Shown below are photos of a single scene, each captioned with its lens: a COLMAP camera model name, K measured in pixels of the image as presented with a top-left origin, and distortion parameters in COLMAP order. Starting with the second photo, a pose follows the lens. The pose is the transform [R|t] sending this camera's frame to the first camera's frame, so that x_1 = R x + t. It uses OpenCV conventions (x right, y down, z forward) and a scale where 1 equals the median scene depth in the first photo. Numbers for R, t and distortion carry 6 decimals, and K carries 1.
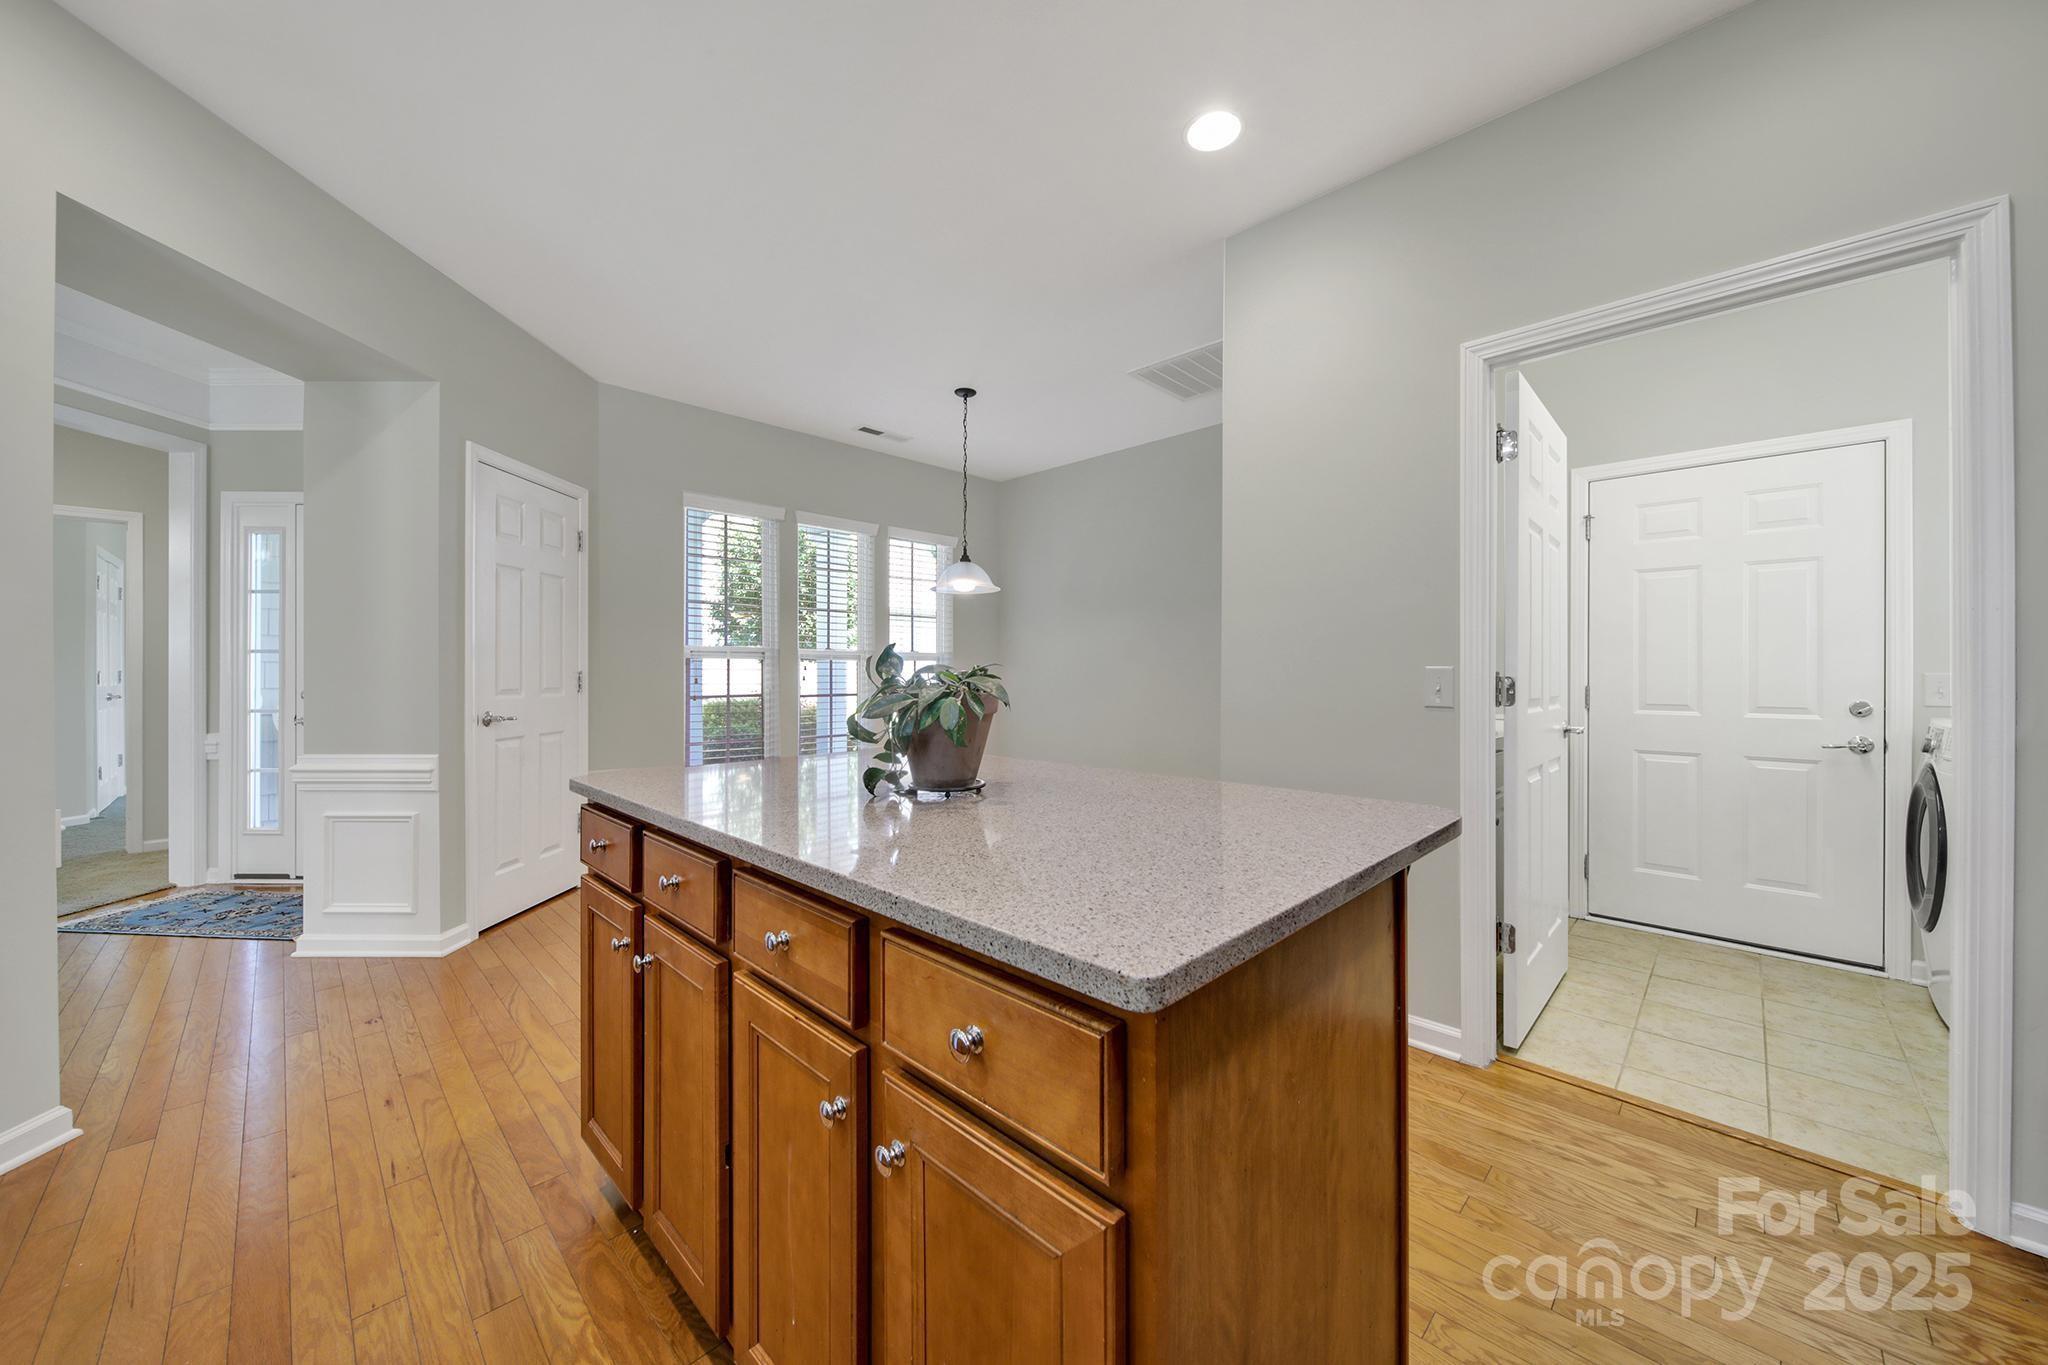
lens RADIAL K [[745.9, 0, 1003.0], [0, 745.9, 674.0], [0, 0, 1]] dist [-0.003197, -0.001464]
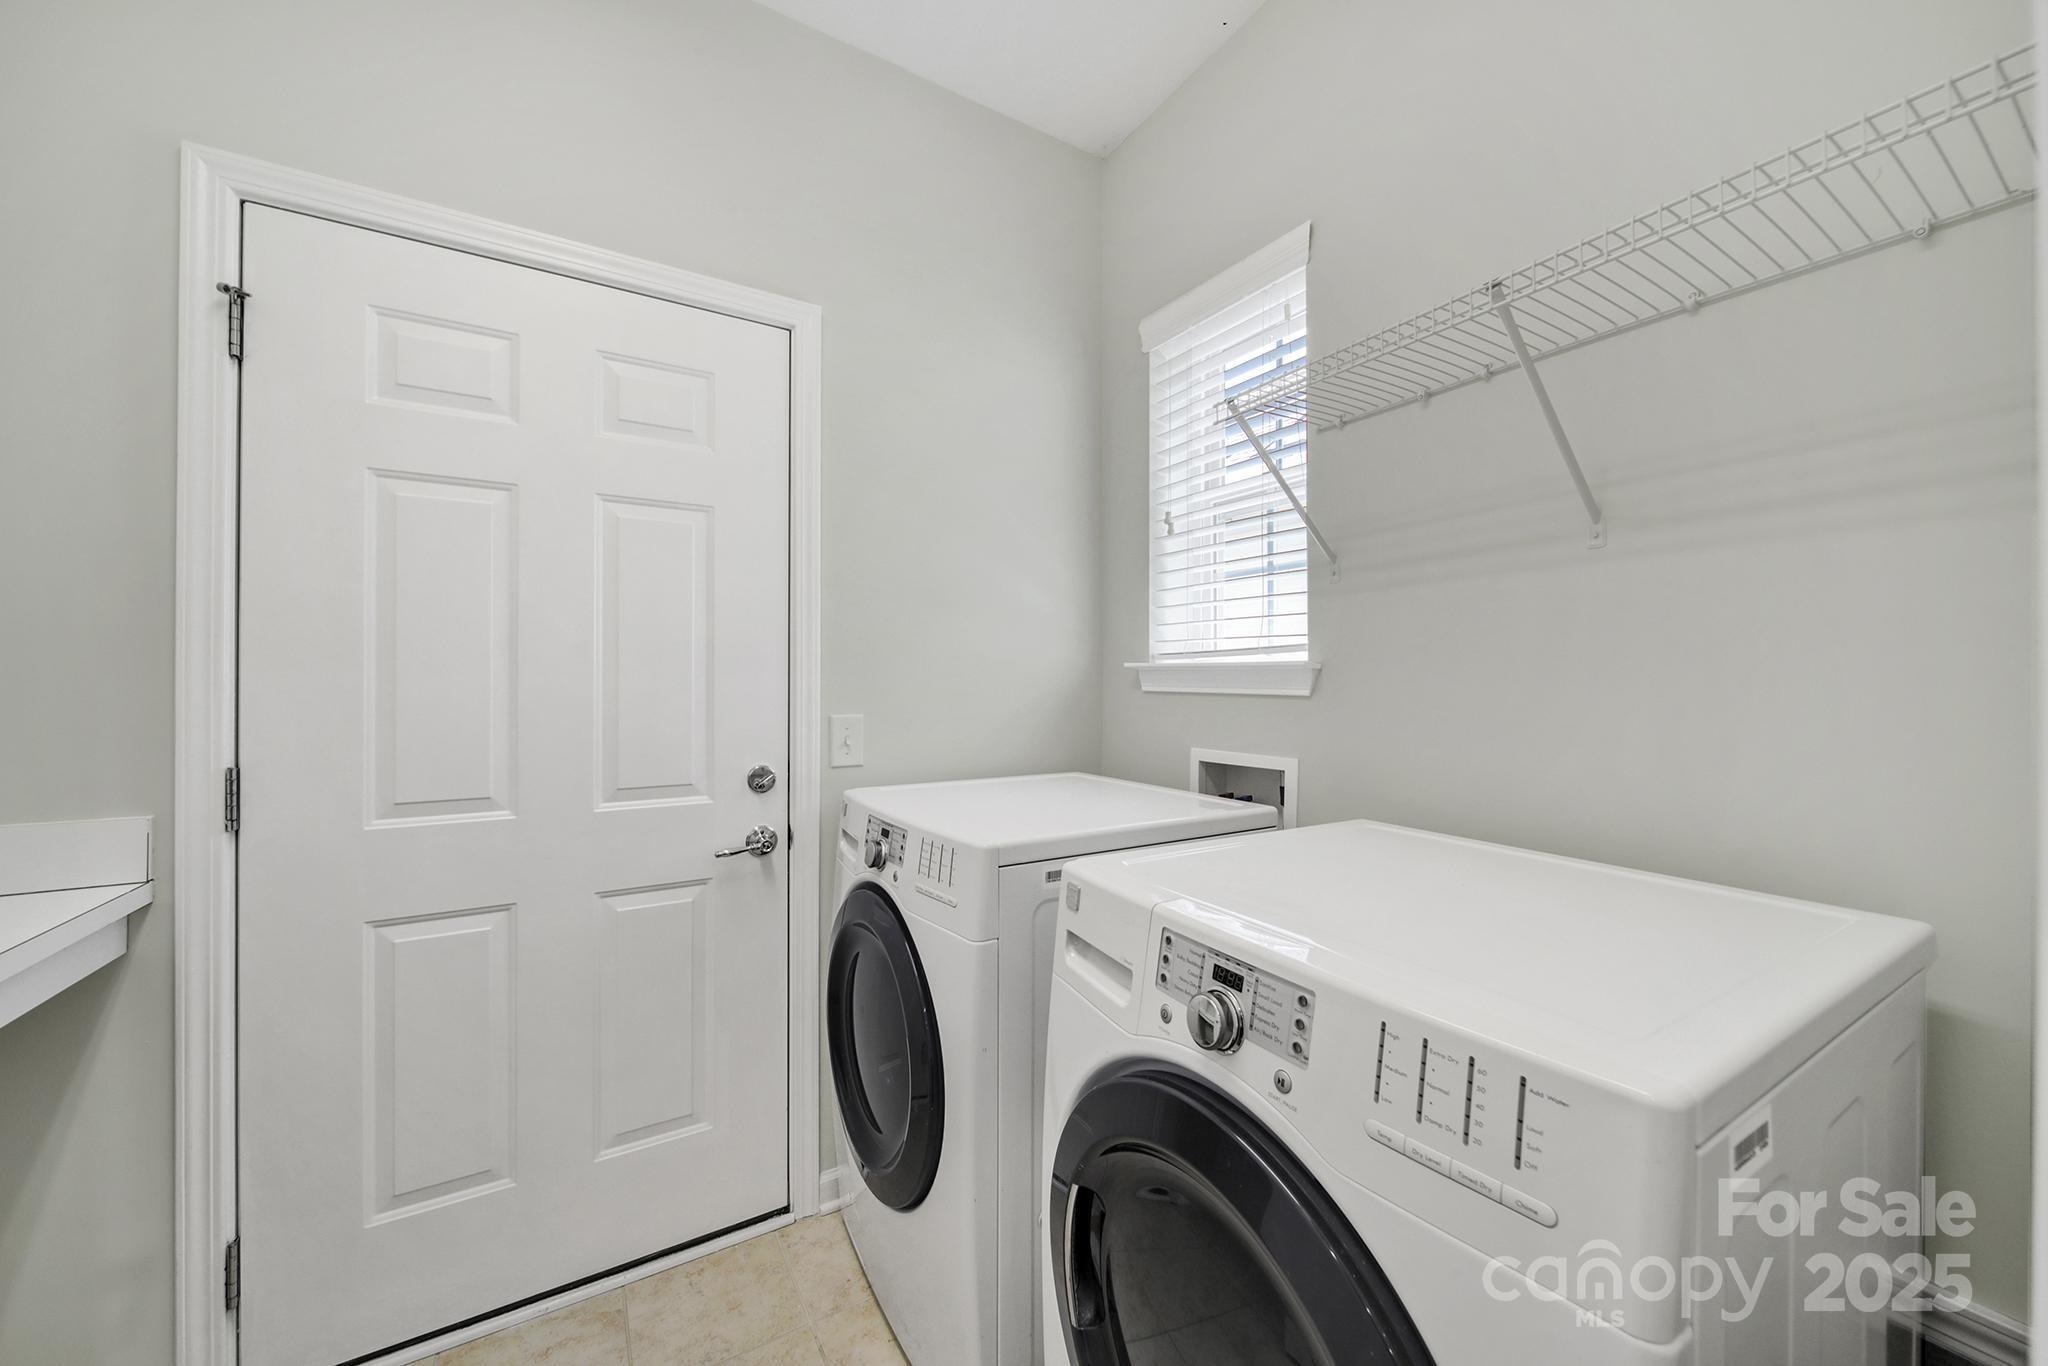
lens RADIAL K [[745.9, 0, 1032.0], [0, 745.9, 677.1], [0, 0, 1]] dist [-0.003197, -0.001464]
pose [[0.208472, 0.006699, 0.978005, 0.603617], [0.004718, 0.999958, -0.007855, -0.026071], [-0.978017, 0.006252, 0.208432, 0.643031]]
